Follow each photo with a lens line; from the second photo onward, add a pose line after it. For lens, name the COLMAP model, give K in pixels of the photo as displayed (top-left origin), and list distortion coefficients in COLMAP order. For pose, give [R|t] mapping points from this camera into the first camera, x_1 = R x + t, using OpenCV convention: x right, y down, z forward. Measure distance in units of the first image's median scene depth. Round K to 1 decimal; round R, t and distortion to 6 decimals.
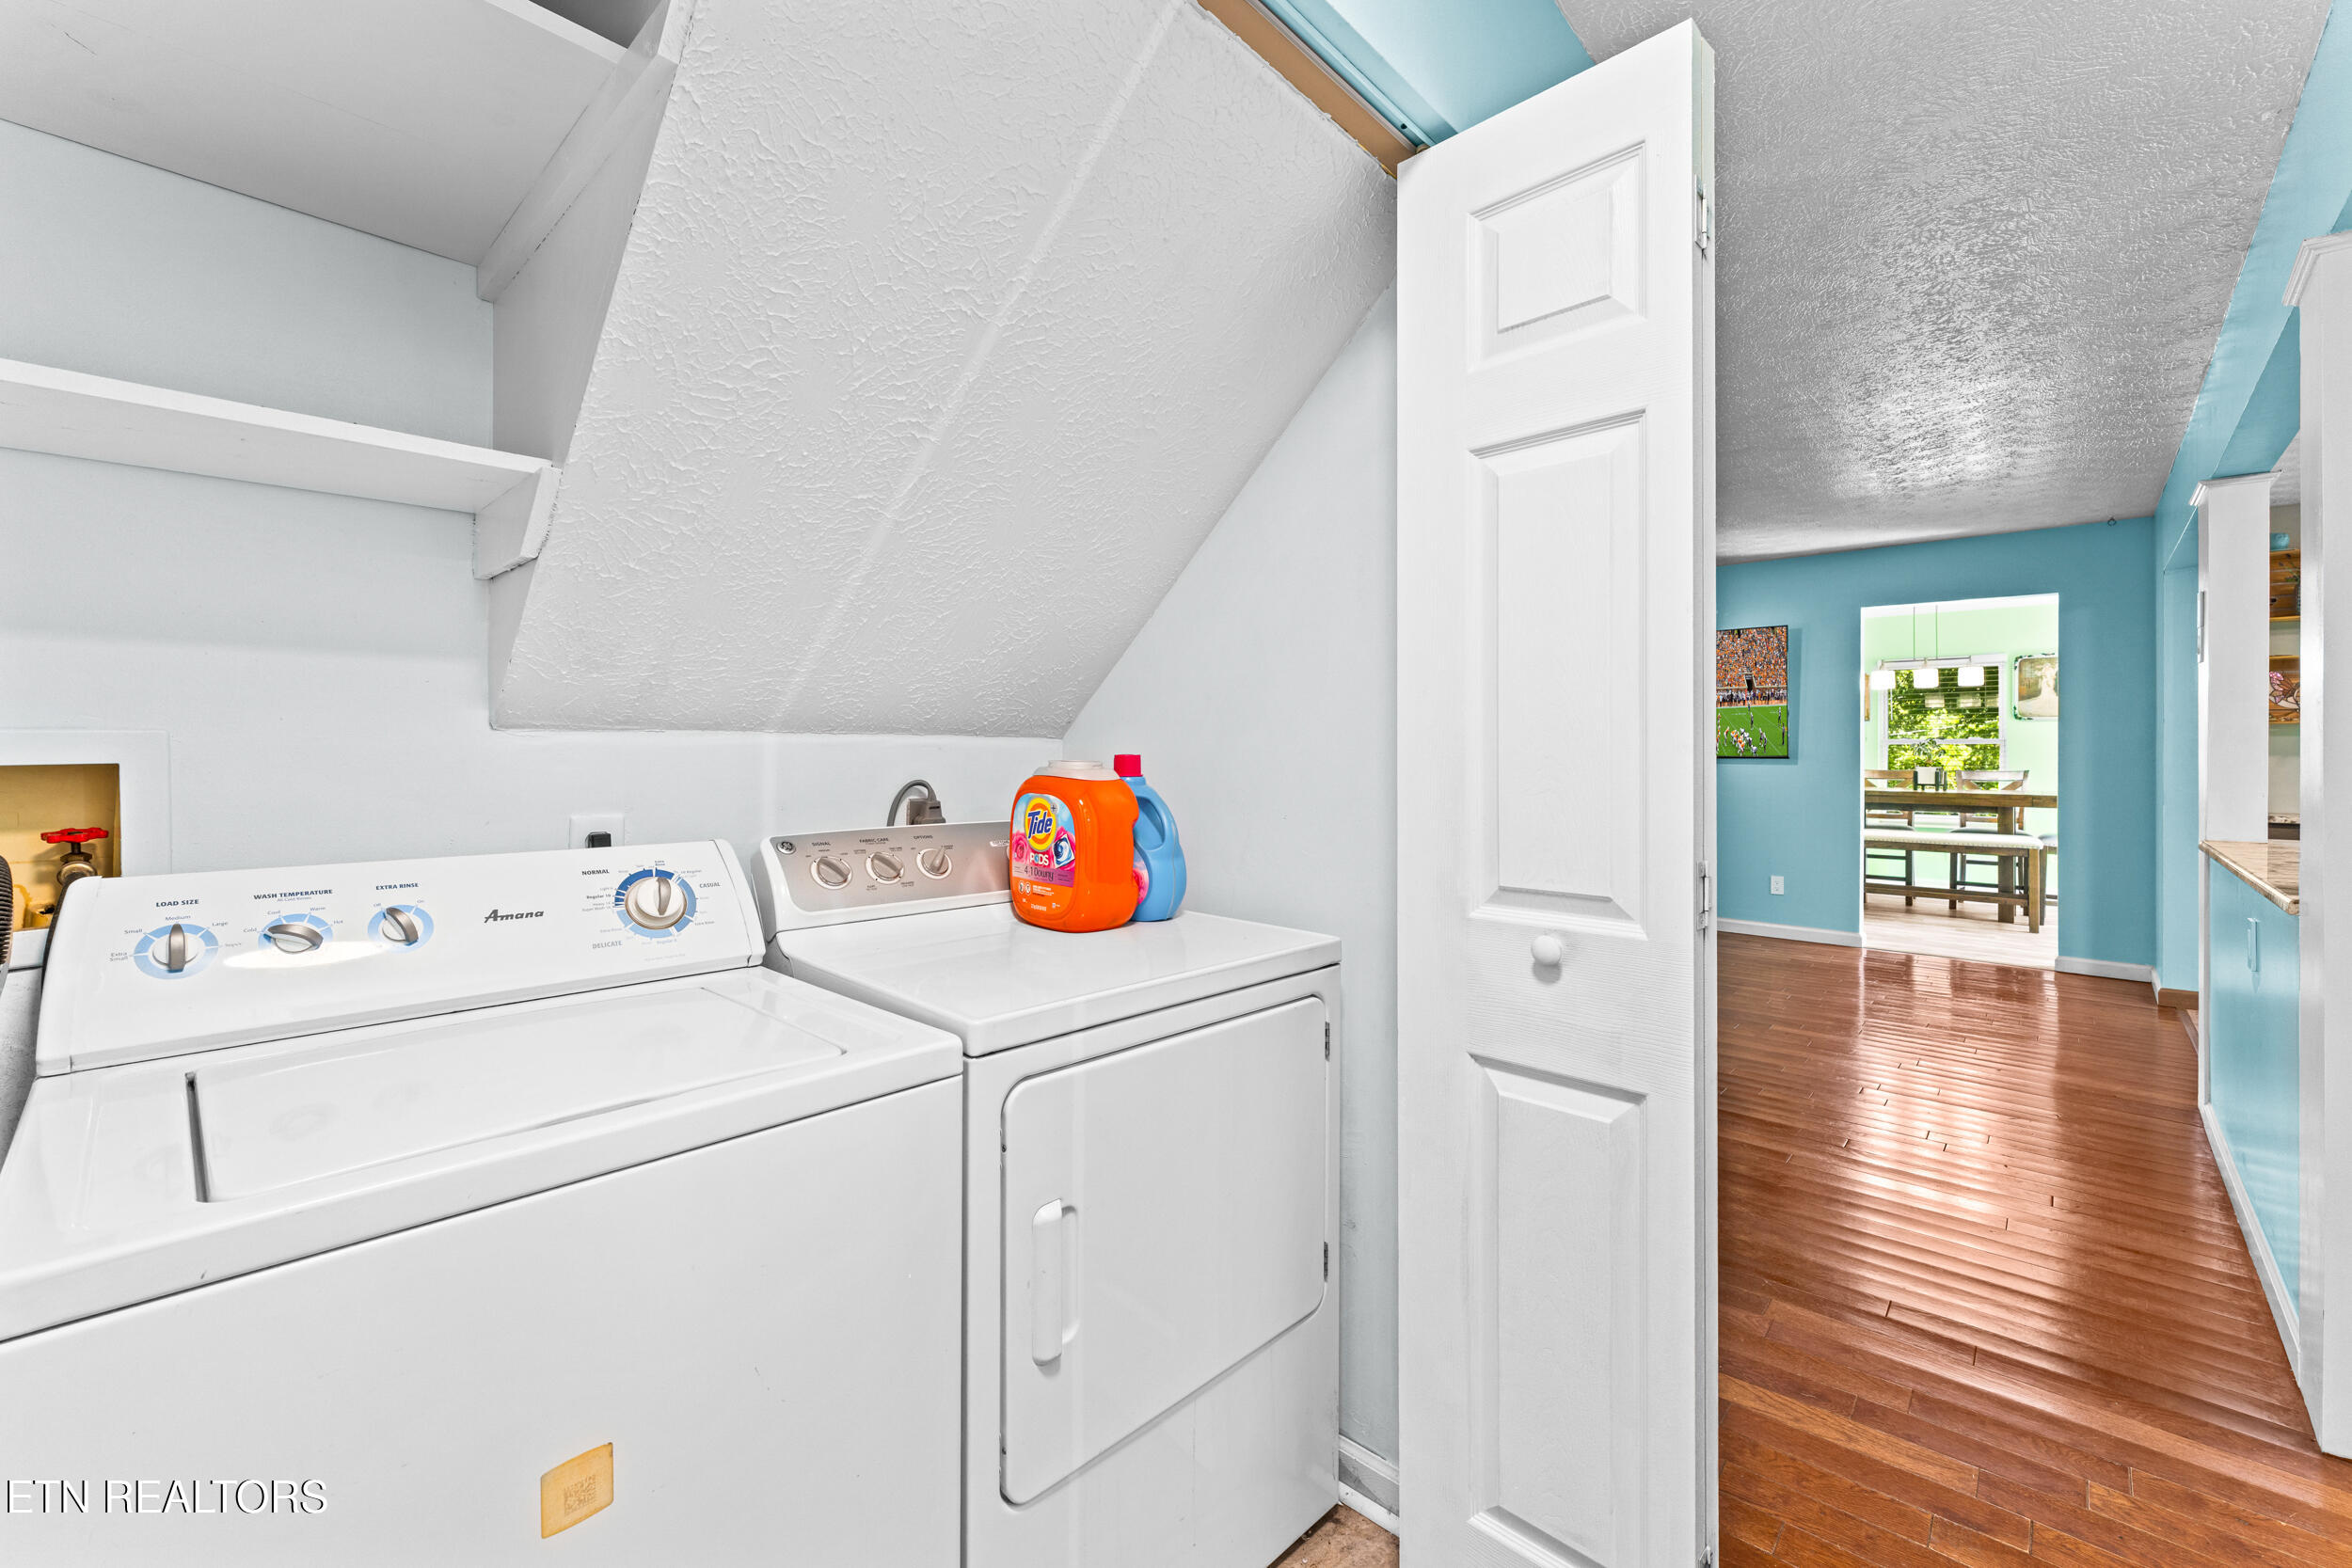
lens RADIAL K [[951.3, 0, 1175.2], [0, 951.3, 756.4], [0, 0, 1]] dist [-0.001036, -0.000064]
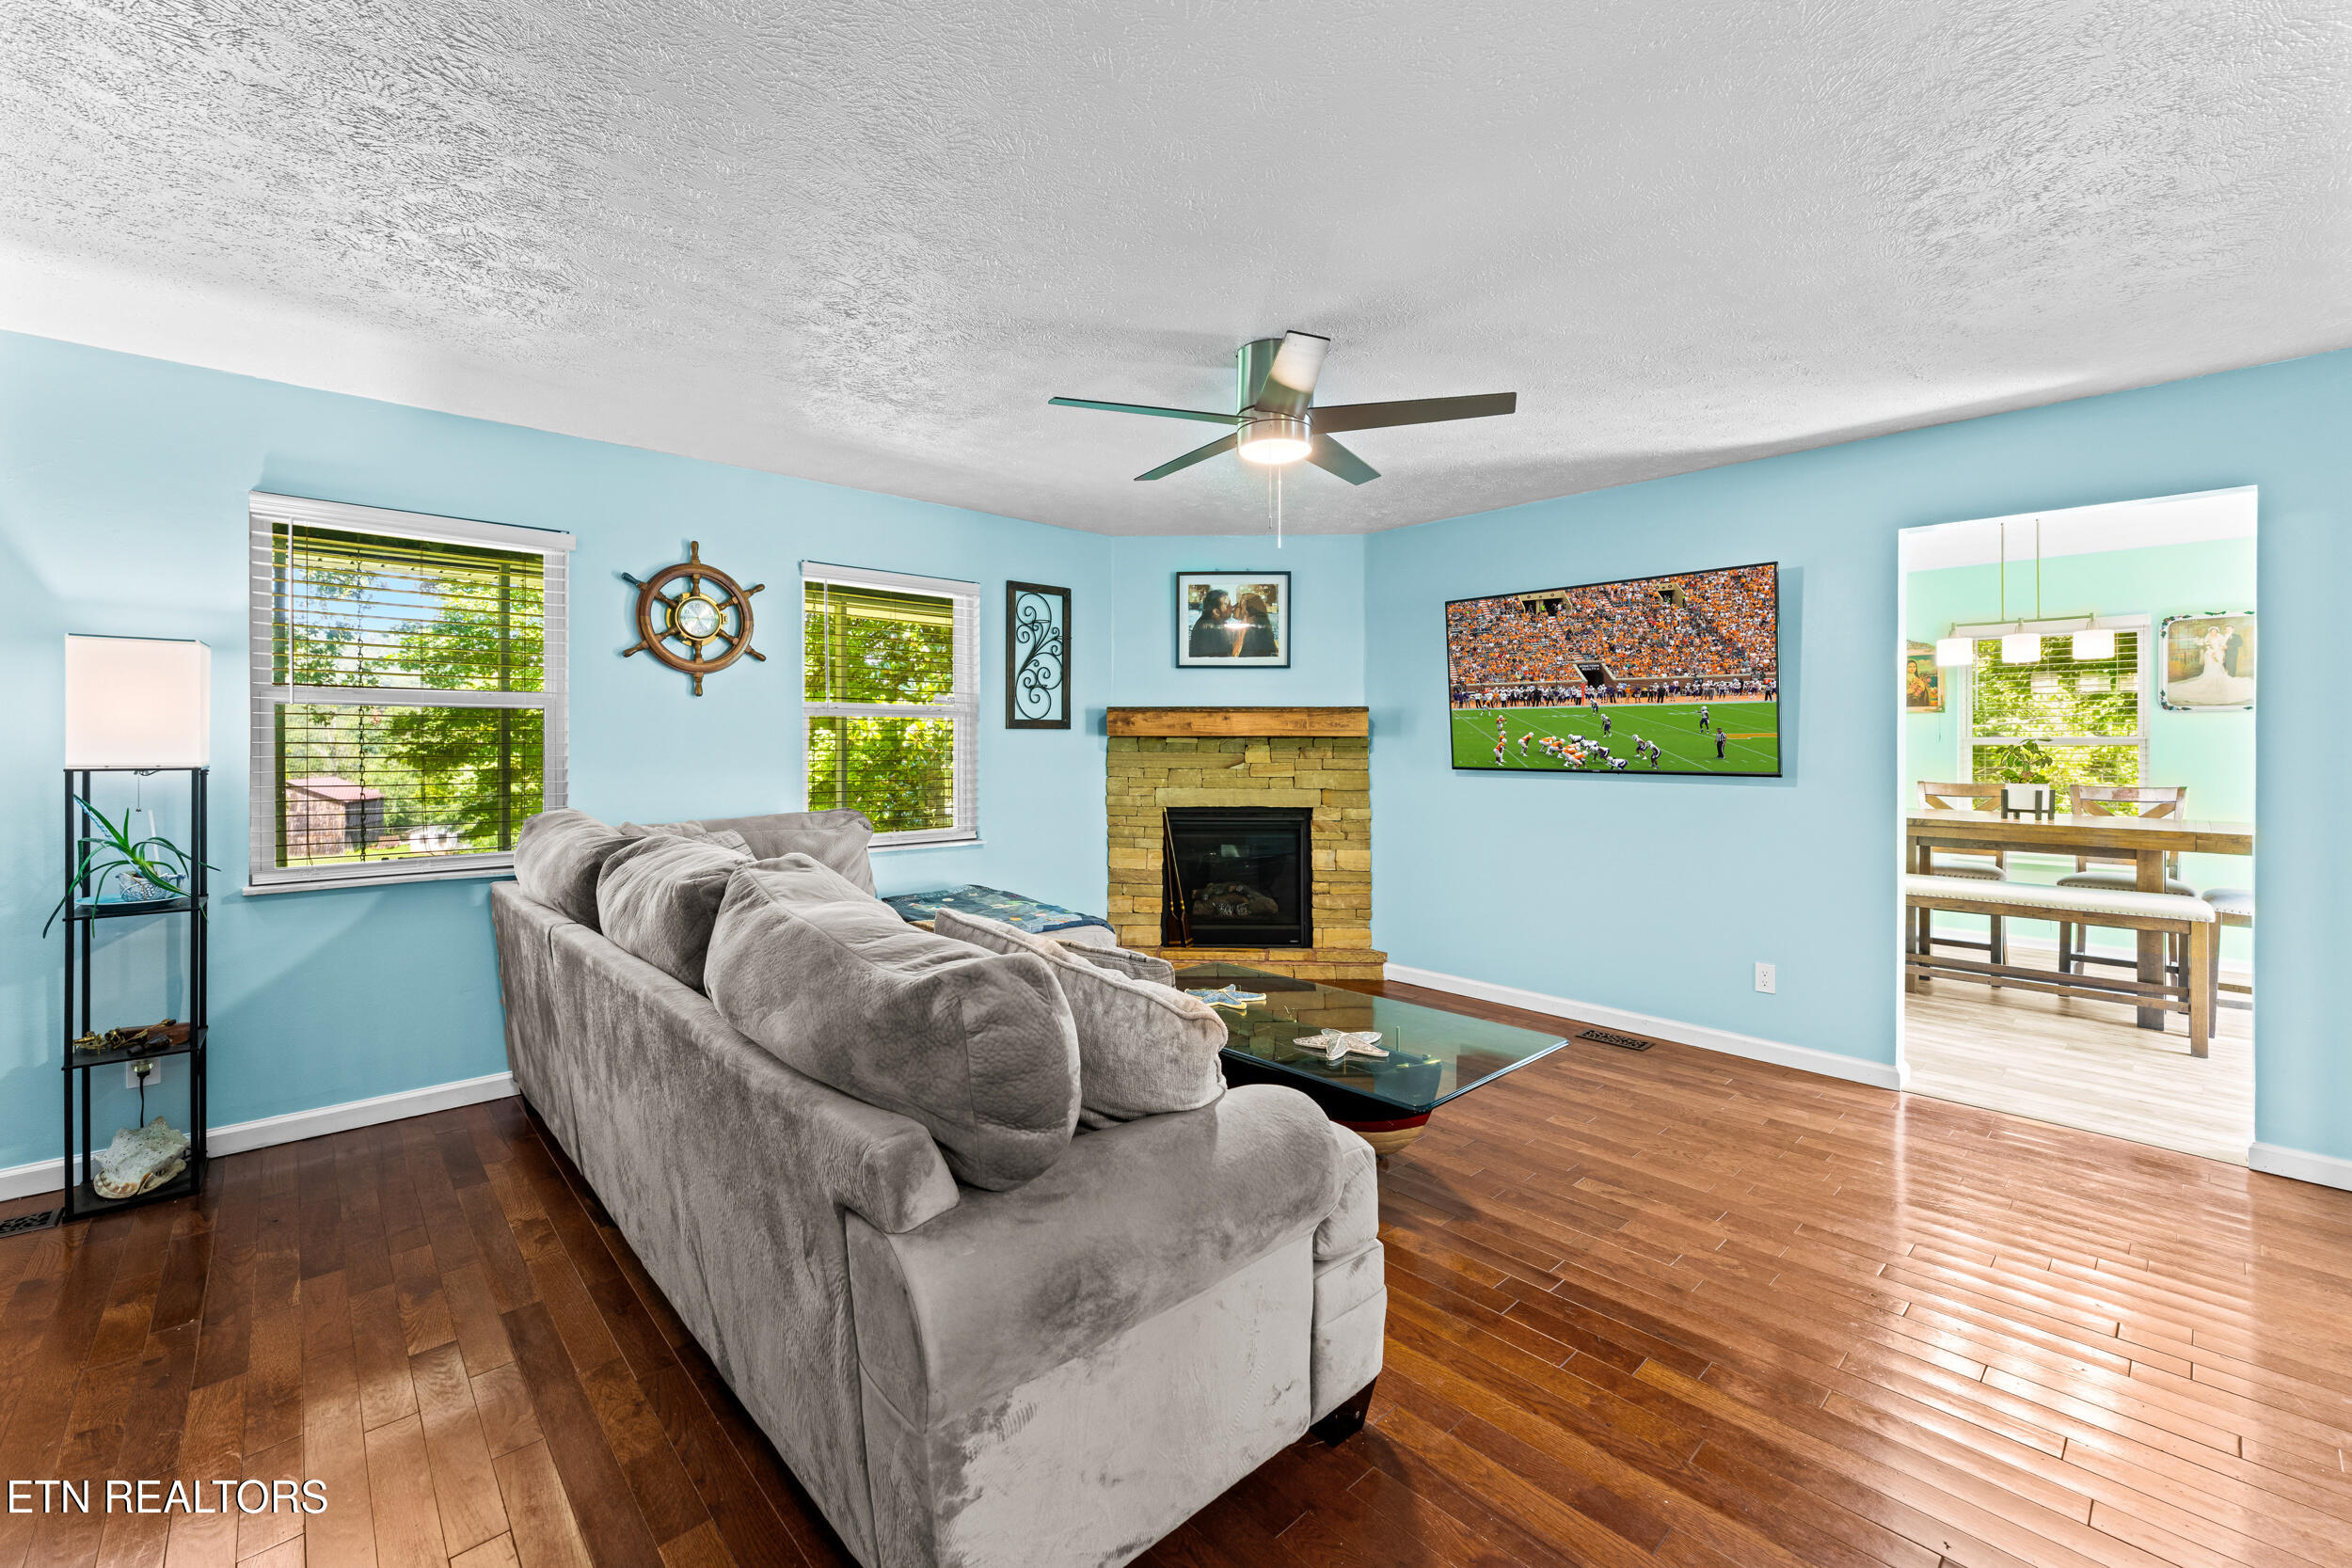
lens RADIAL K [[966.9, 0, 1182.5], [0, 966.9, 736.0], [0, 0, 1]] dist [-0.000248, 0.000189]
pose [[0.998033, 0.002442, -0.062648, 0.260941], [-0.002604, 0.999993, -0.002503, -0.019527], [0.062642, 0.002661, 0.998033, 0.305636]]
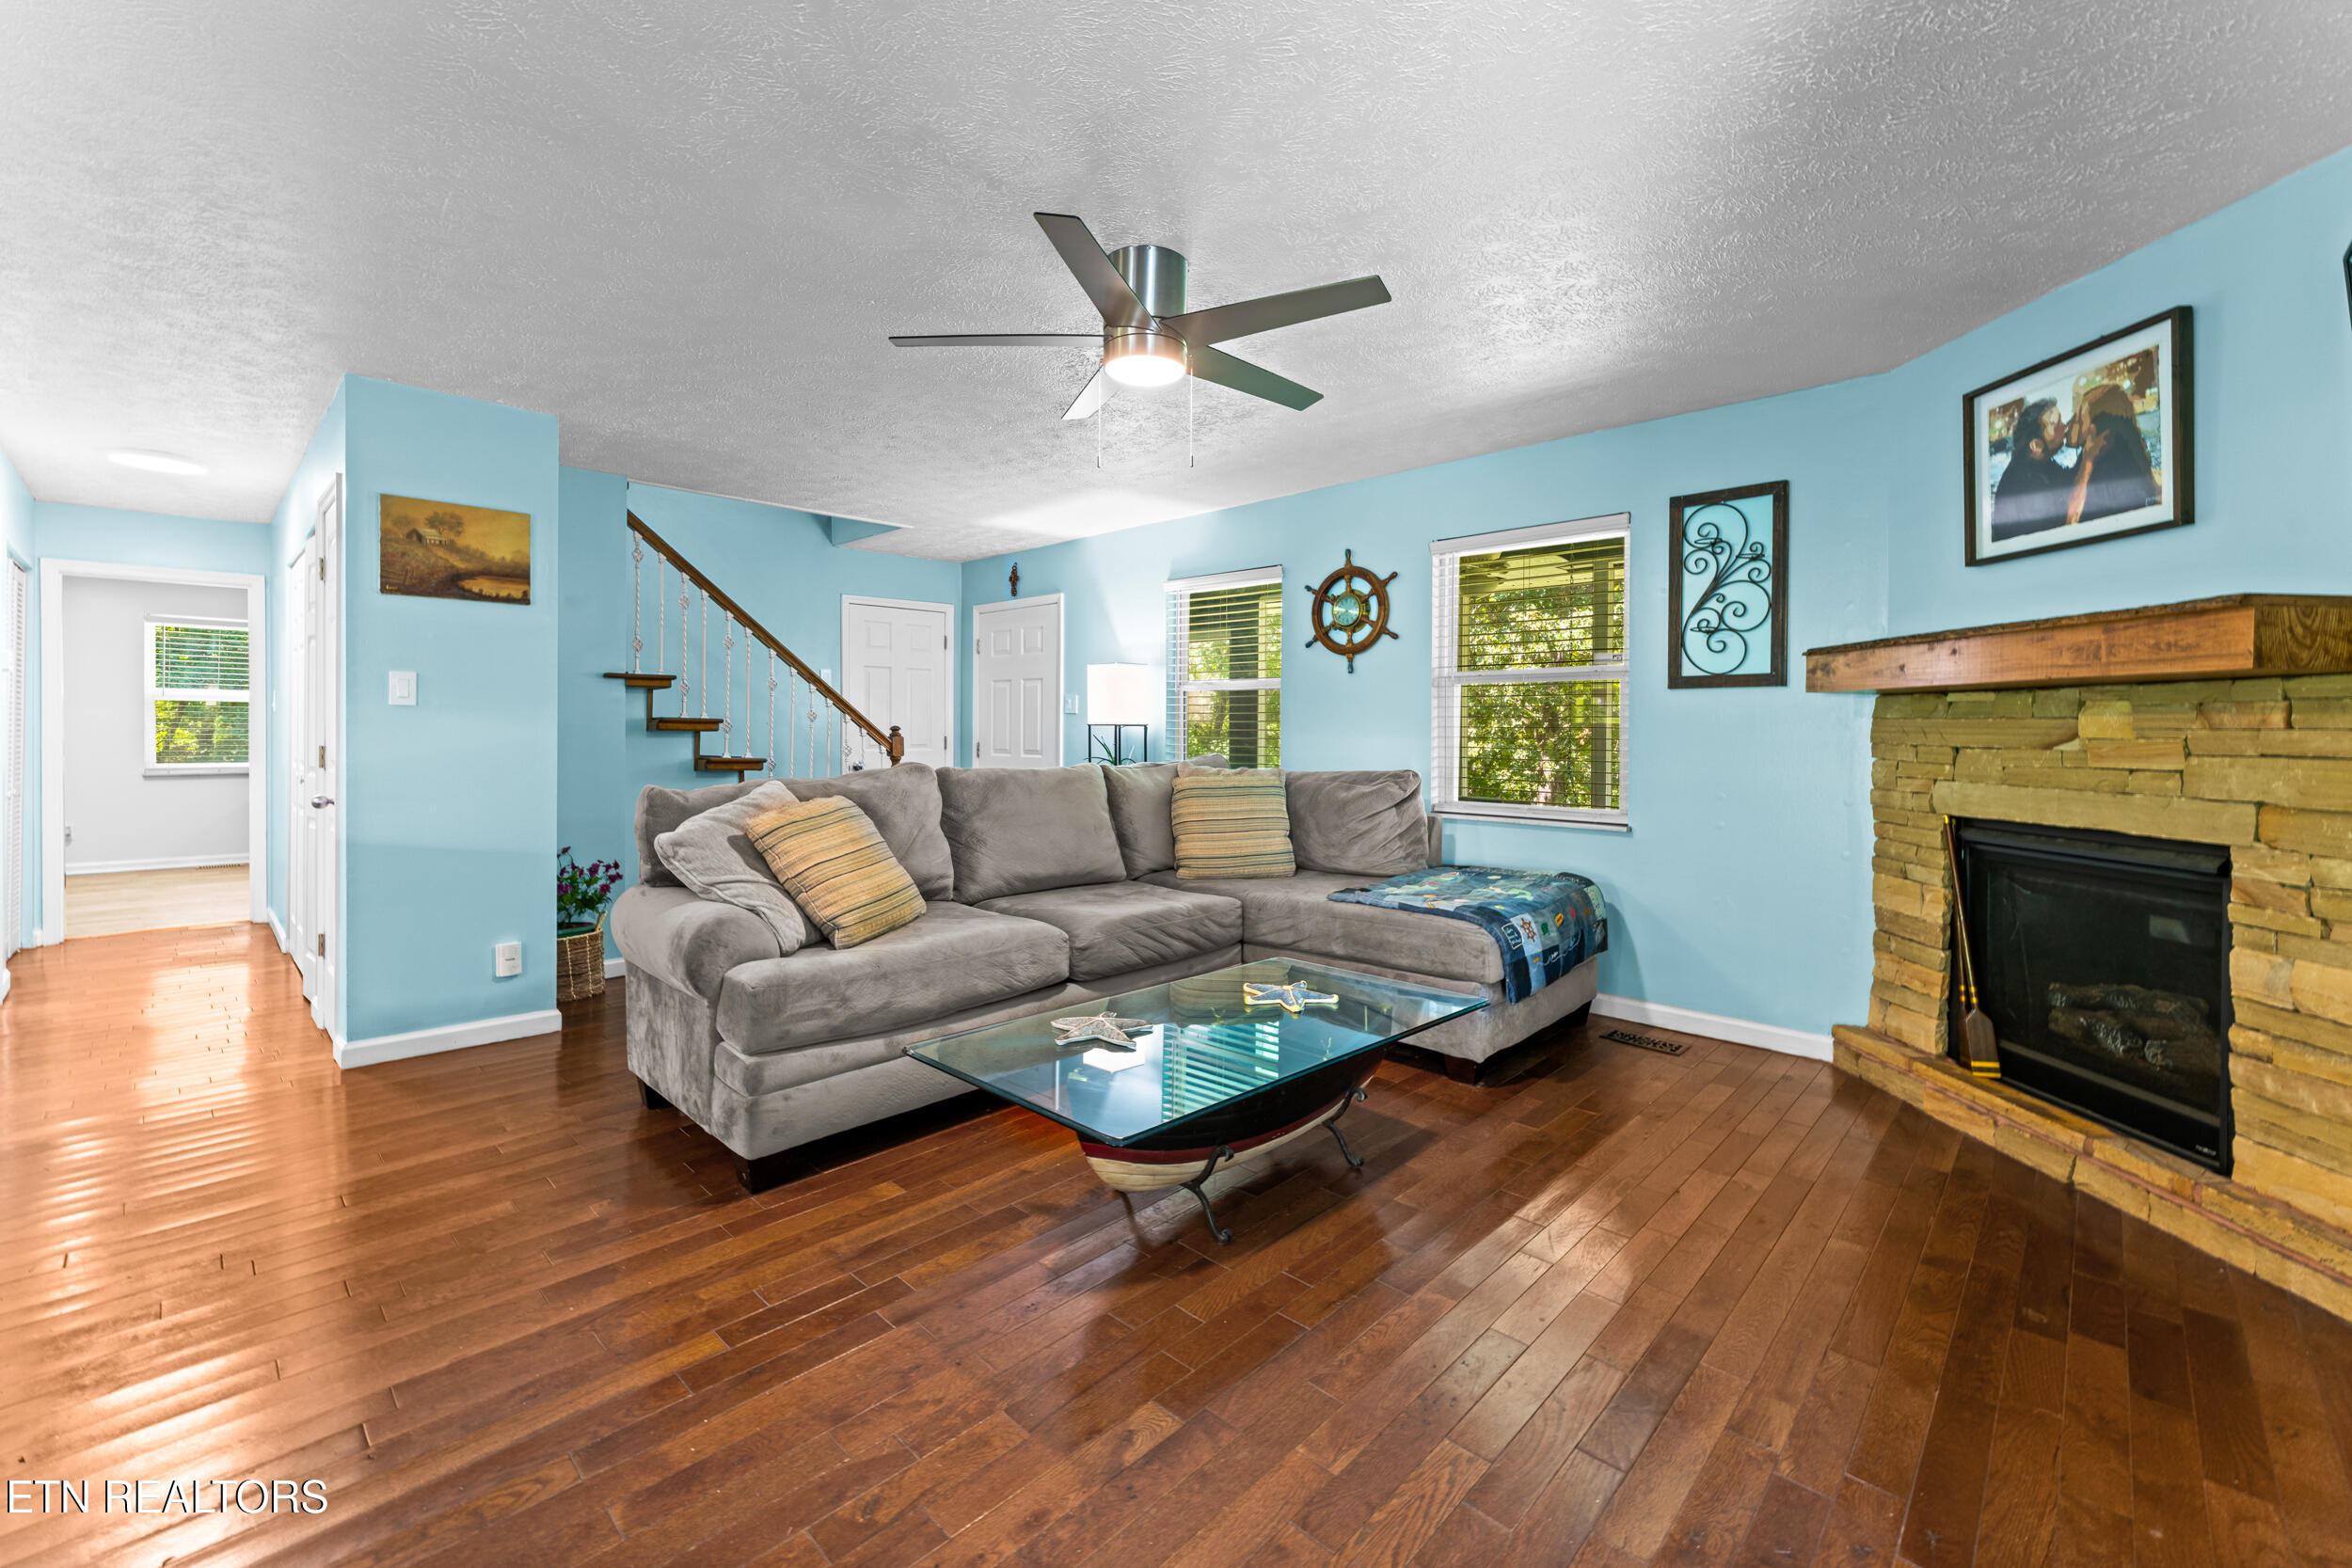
lens RADIAL K [[973.9, 0, 1166.1], [0, 973.9, 725.8], [0, 0, 1]] dist [-0.000320, 0.000180]
pose [[-0.019225, -0.002744, -0.999811, 0.698256], [-0.001641, 0.999995, -0.002713, -0.001286], [0.999814, 0.001588, -0.019229, 0.785027]]
